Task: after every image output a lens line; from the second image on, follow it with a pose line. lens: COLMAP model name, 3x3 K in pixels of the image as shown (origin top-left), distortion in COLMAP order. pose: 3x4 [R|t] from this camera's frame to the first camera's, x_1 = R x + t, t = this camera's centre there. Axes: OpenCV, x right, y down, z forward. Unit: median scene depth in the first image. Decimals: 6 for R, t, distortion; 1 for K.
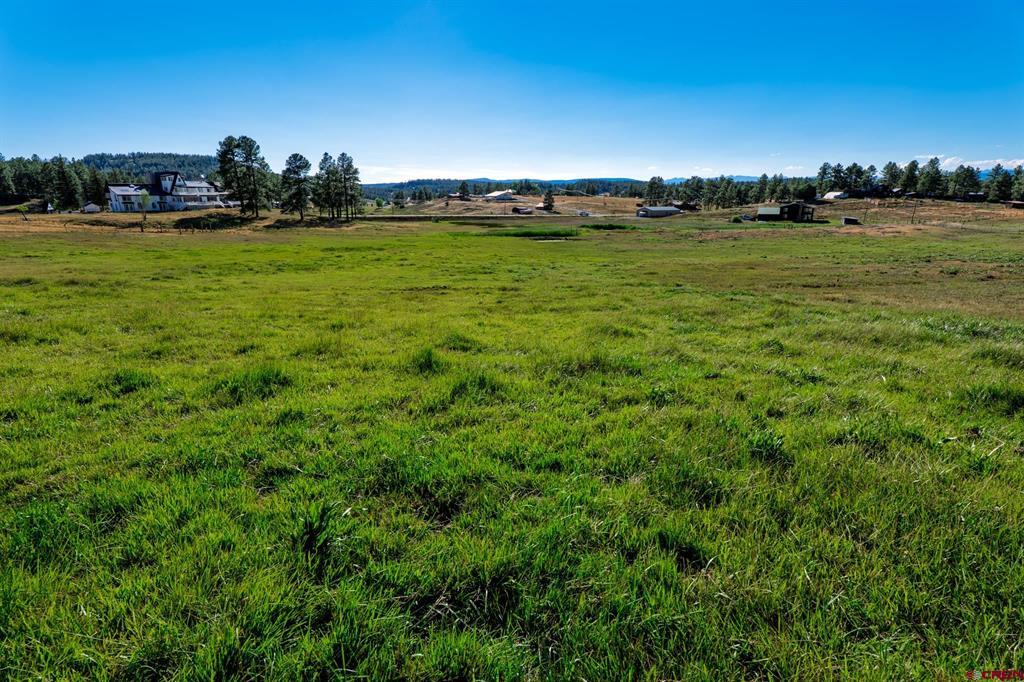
lens RADIAL K [[475.8, 0, 511.2], [0, 475.8, 337.2], [0, 0, 1]] dist [0.006421, -0.000152]
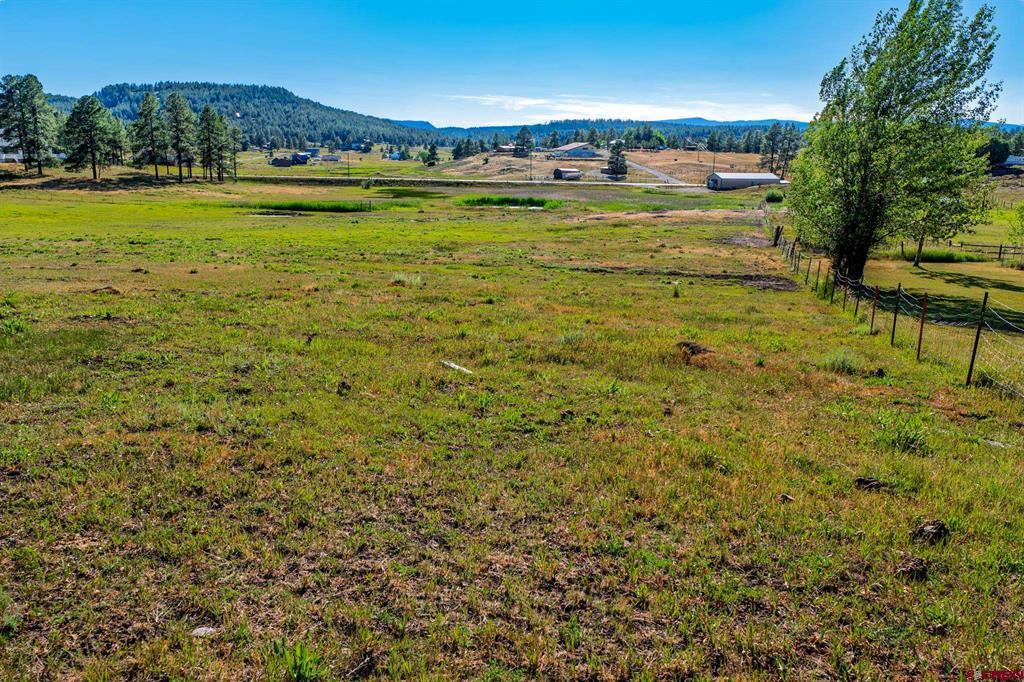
lens RADIAL K [[812.3, 0, 509.7], [0, 812.3, 335.9], [0, 0, 1]] dist [-0.011598, 0.028294]
pose [[0.962415, 0.075411, -0.260904, 0.186777], [-0.090636, 0.994784, -0.046806, 0.001554], [0.256014, 0.068694, 0.964229, -0.023949]]
